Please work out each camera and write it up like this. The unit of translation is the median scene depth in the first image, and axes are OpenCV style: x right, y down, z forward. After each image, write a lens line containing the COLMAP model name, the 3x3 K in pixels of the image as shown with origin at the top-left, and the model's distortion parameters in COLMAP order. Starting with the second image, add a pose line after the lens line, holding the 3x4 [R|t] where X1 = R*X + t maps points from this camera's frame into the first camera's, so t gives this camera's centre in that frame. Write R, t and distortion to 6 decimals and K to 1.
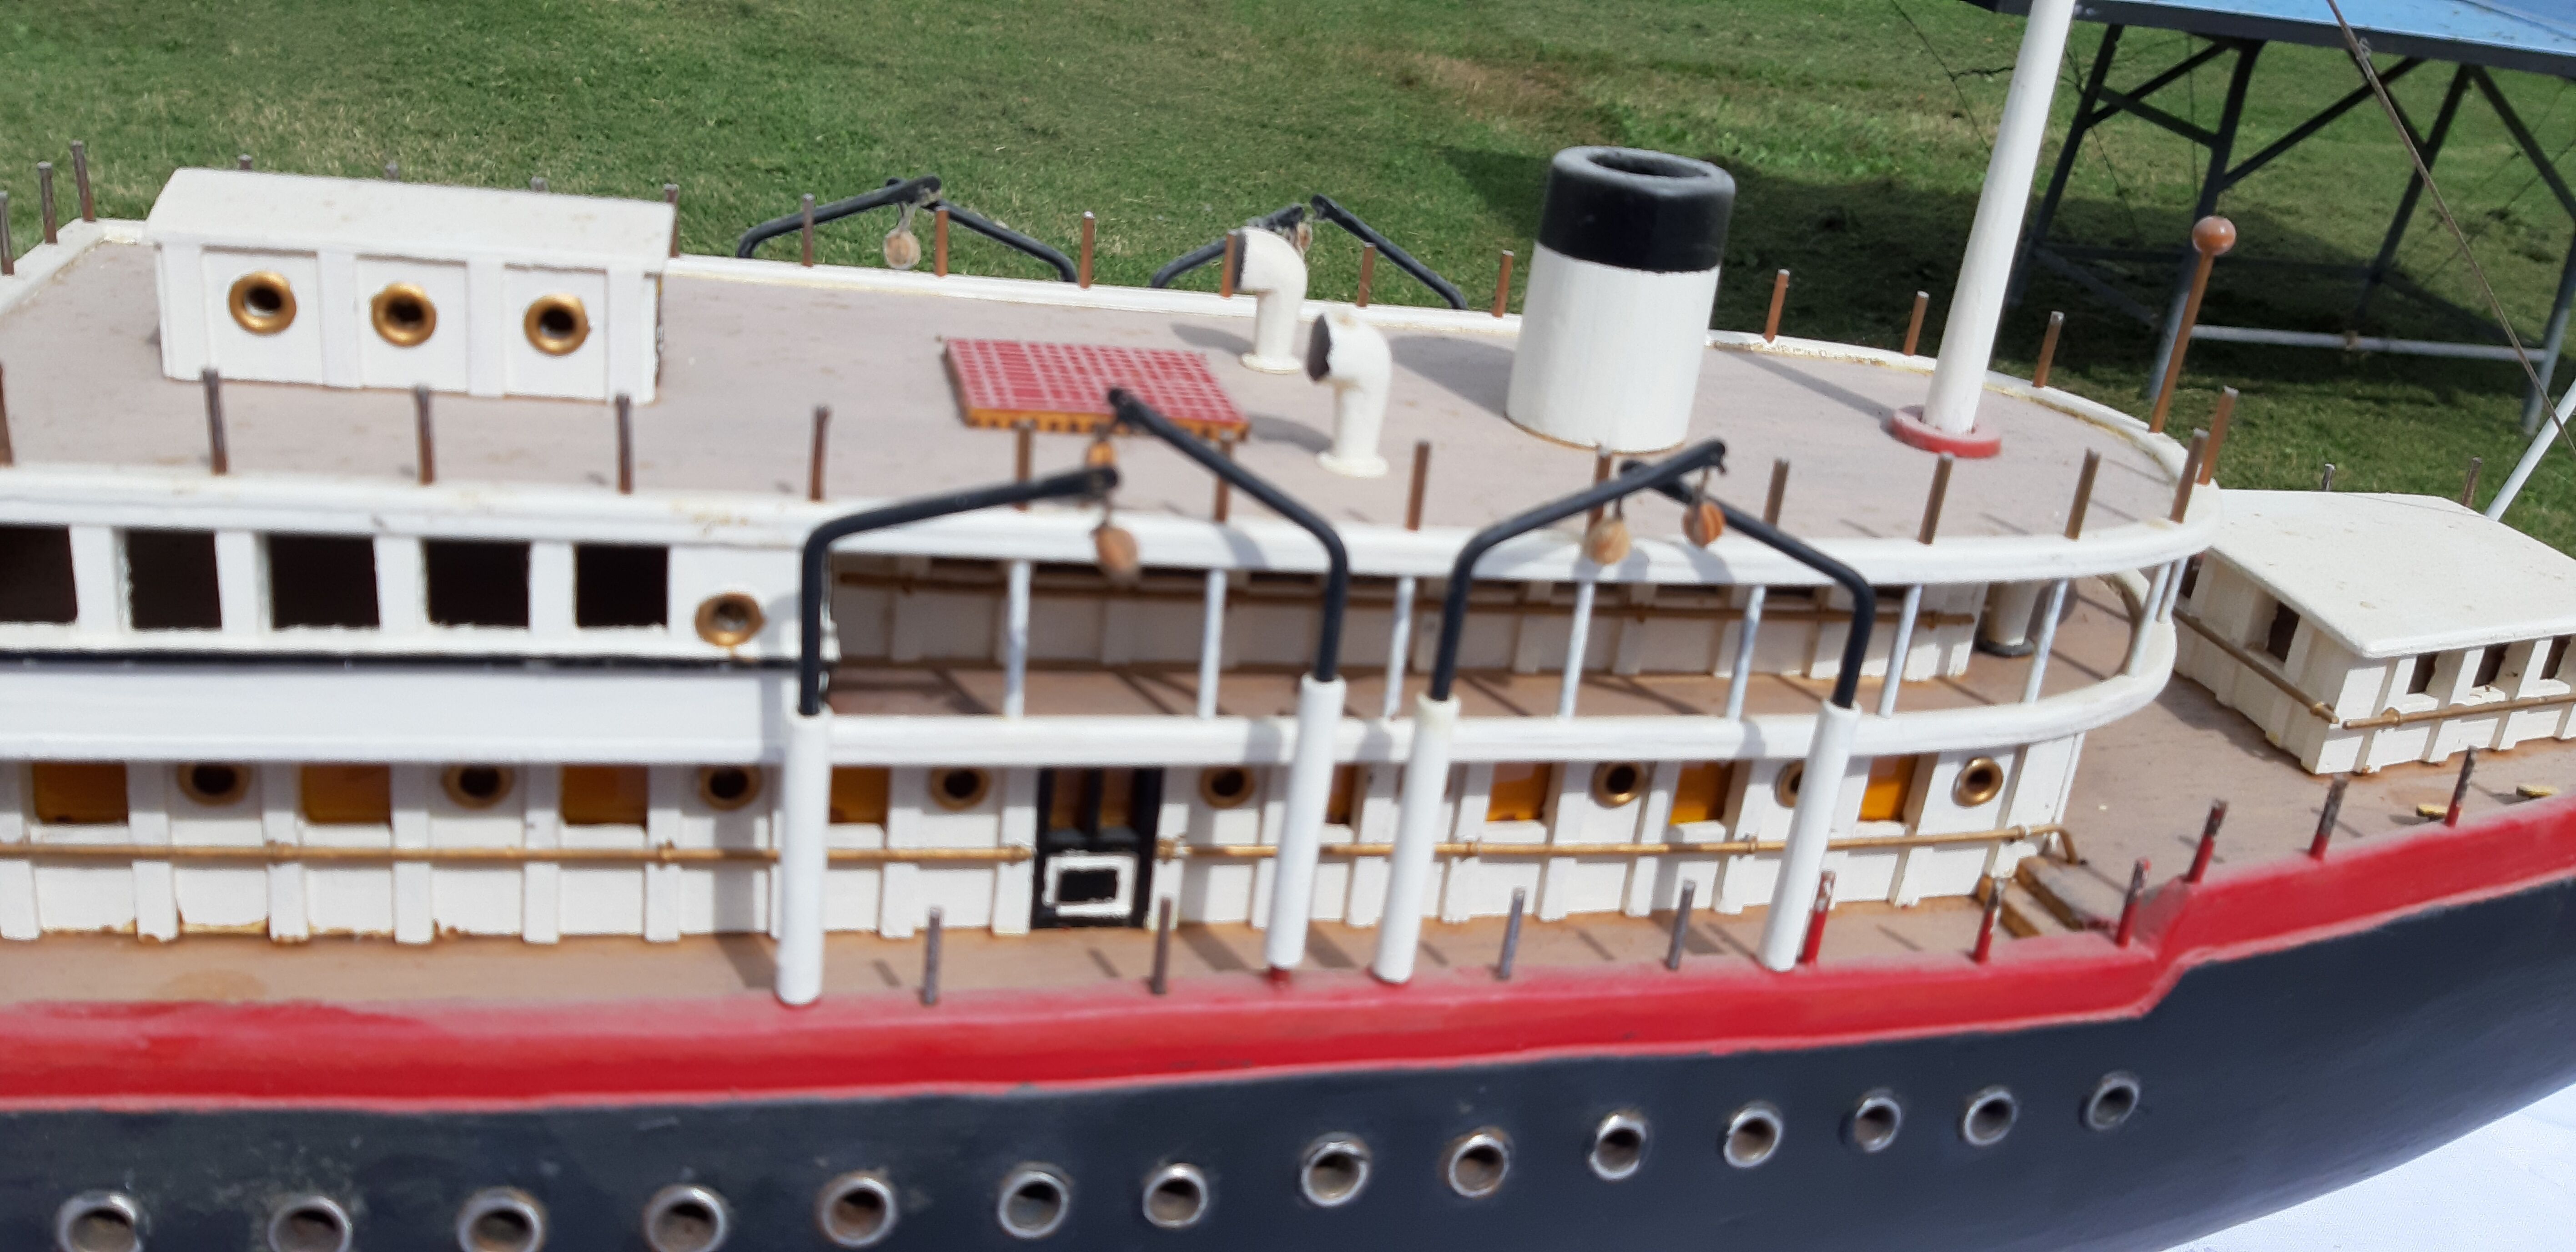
lens RADIAL K [[1937.6, 0, 1288.0], [0, 1937.6, 626.0], [0, 0, 1]] dist [0.072829, -0.160025]
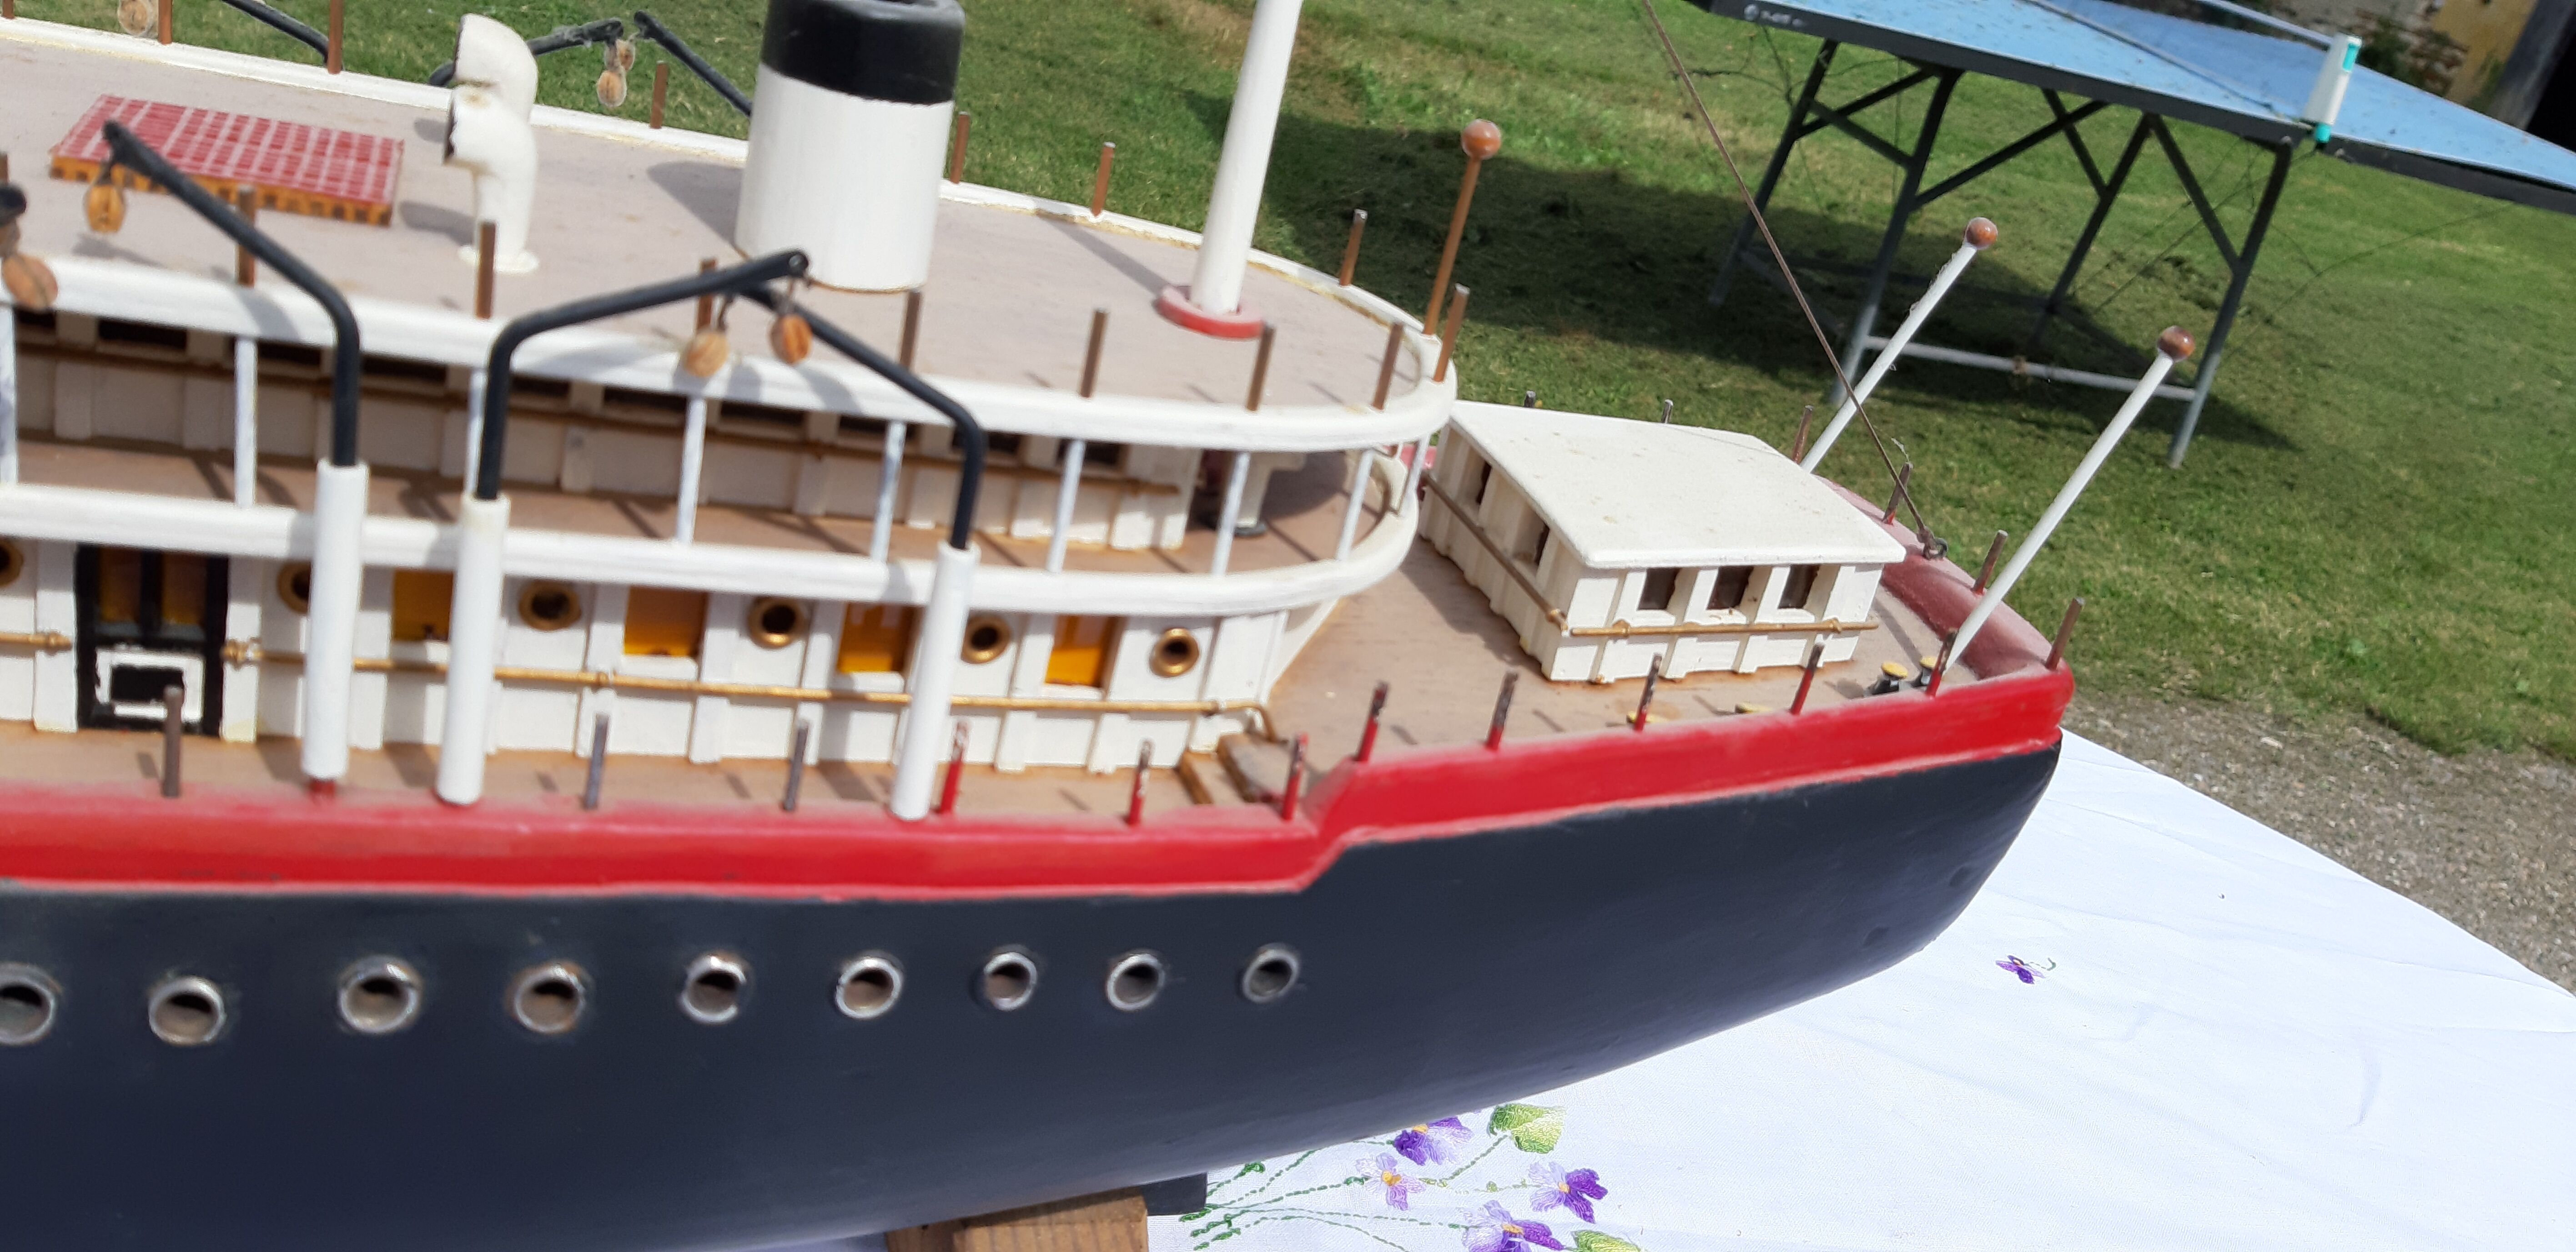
lens RADIAL K [[1937.6, 0, 1288.0], [0, 1937.6, 626.0], [0, 0, 1]] dist [0.072829, -0.160025]
pose [[0.988263, 0.071359, 0.135071, 0.305774], [-0.074706, 0.997008, 0.019868, 0.046276], [-0.133249, -0.029726, 0.990637, 0.006648]]
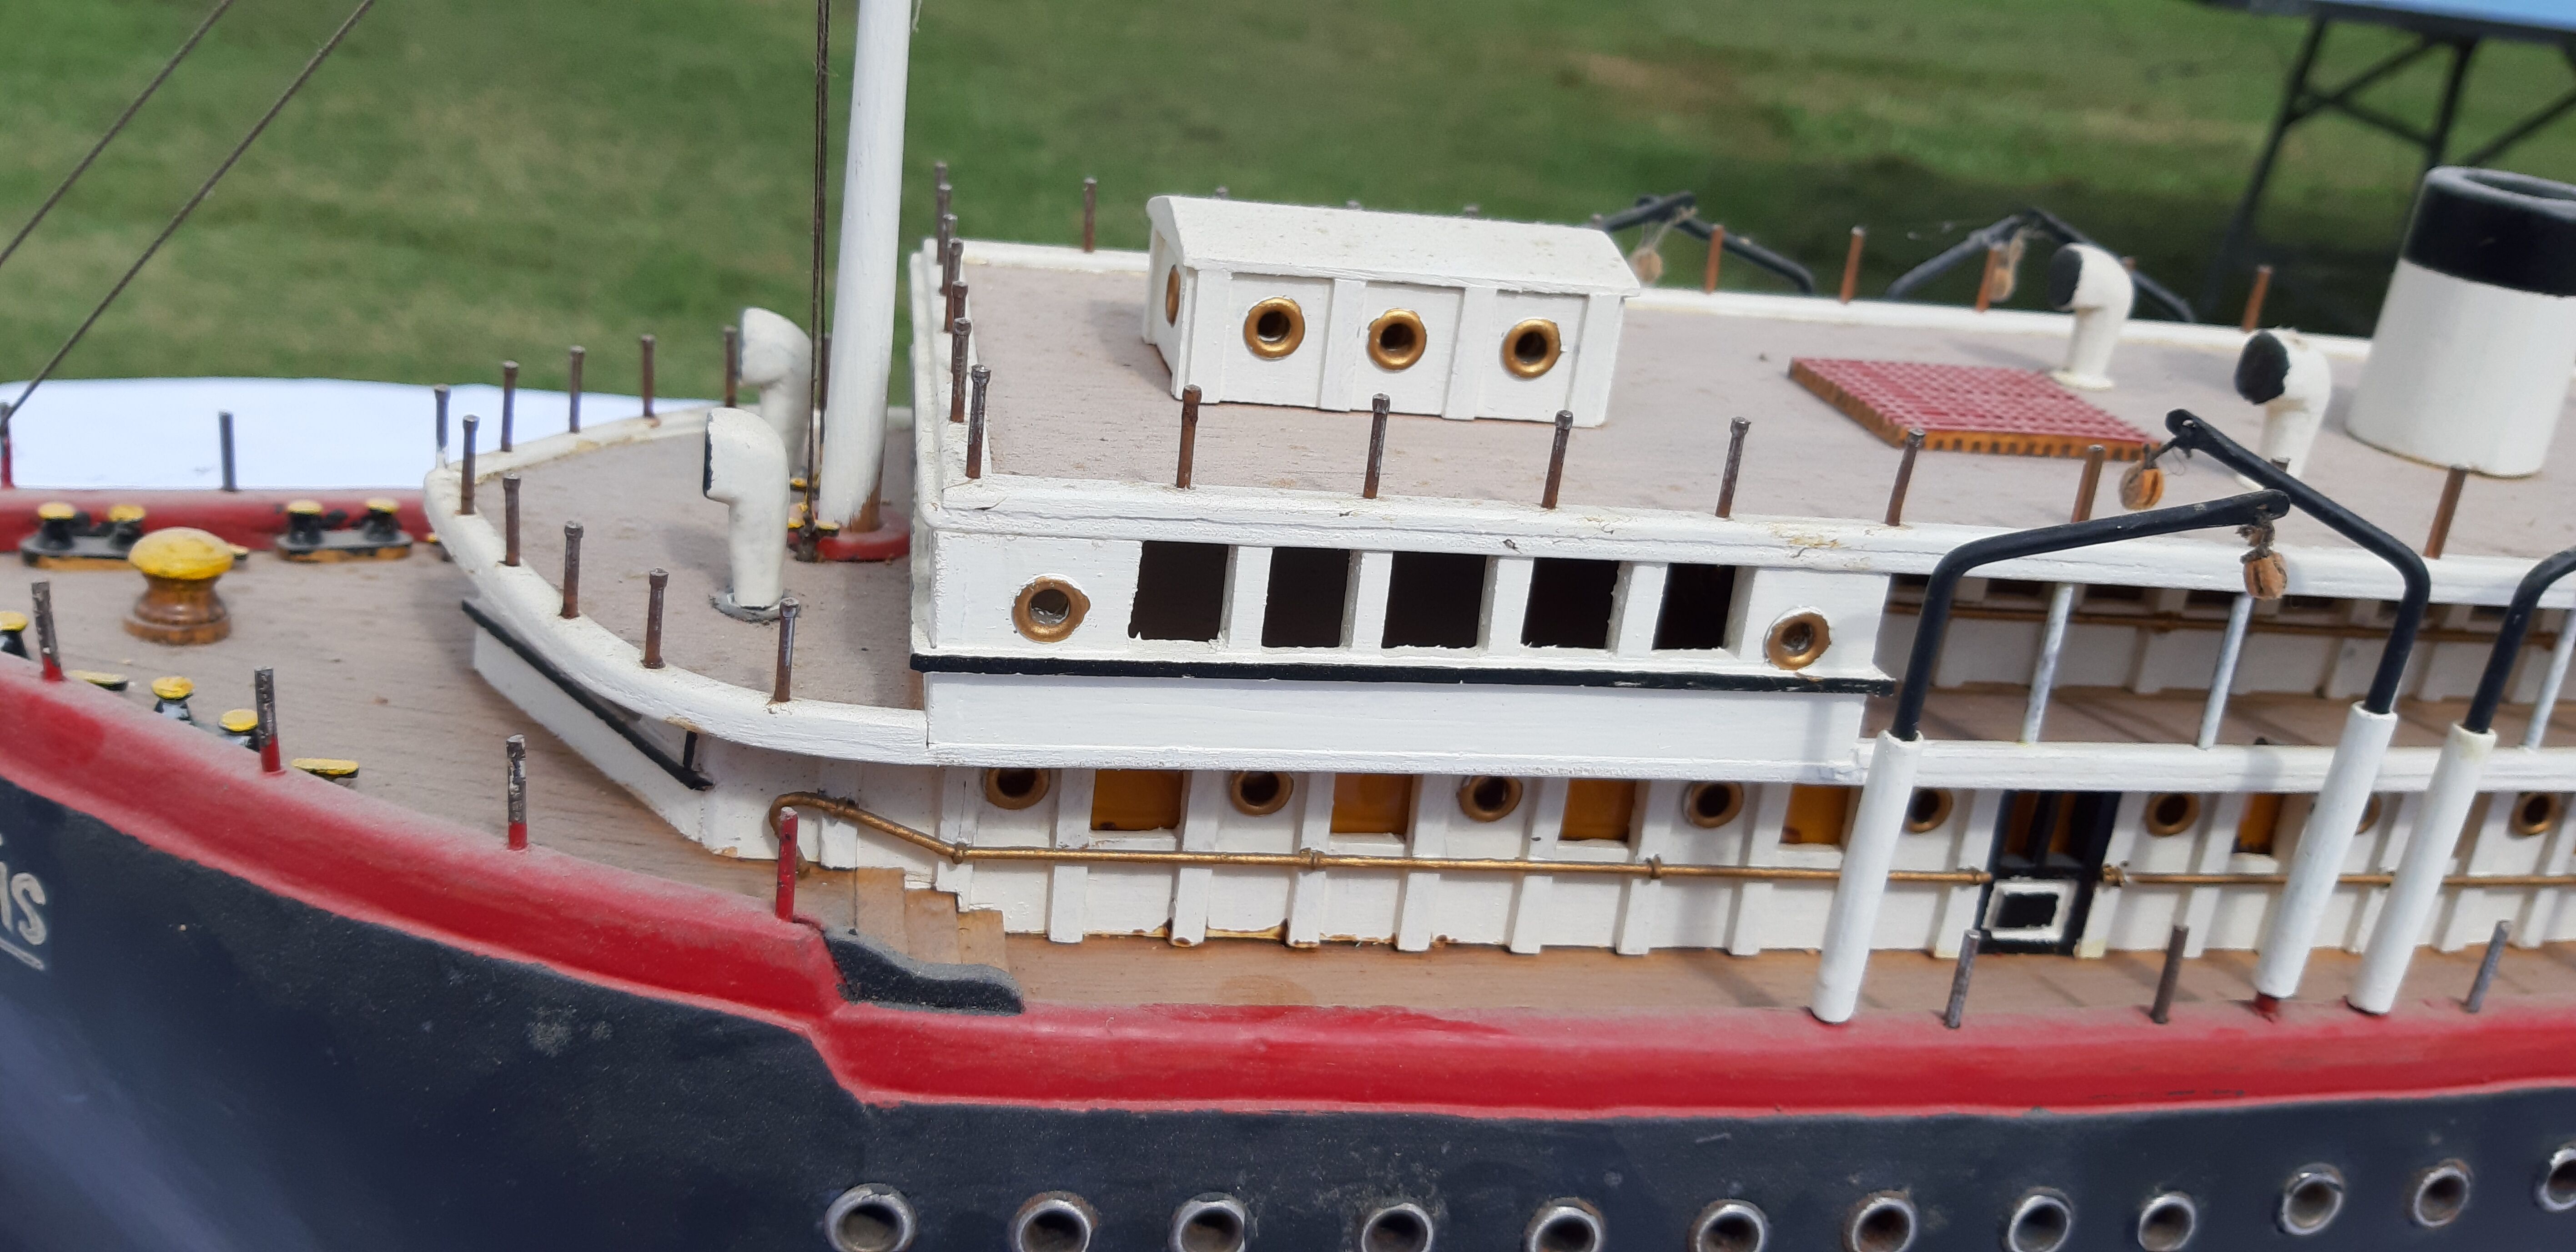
lens RADIAL K [[1971.7, 0, 1283.9], [0, 1971.7, 610.2], [0, 0, 1]] dist [0.078368, -0.185175]
pose [[0.998329, 0.011602, -0.056607, -0.425126], [-0.012215, 0.999870, -0.010491, -0.004677], [0.056478, 0.011165, 0.998341, -0.038038]]
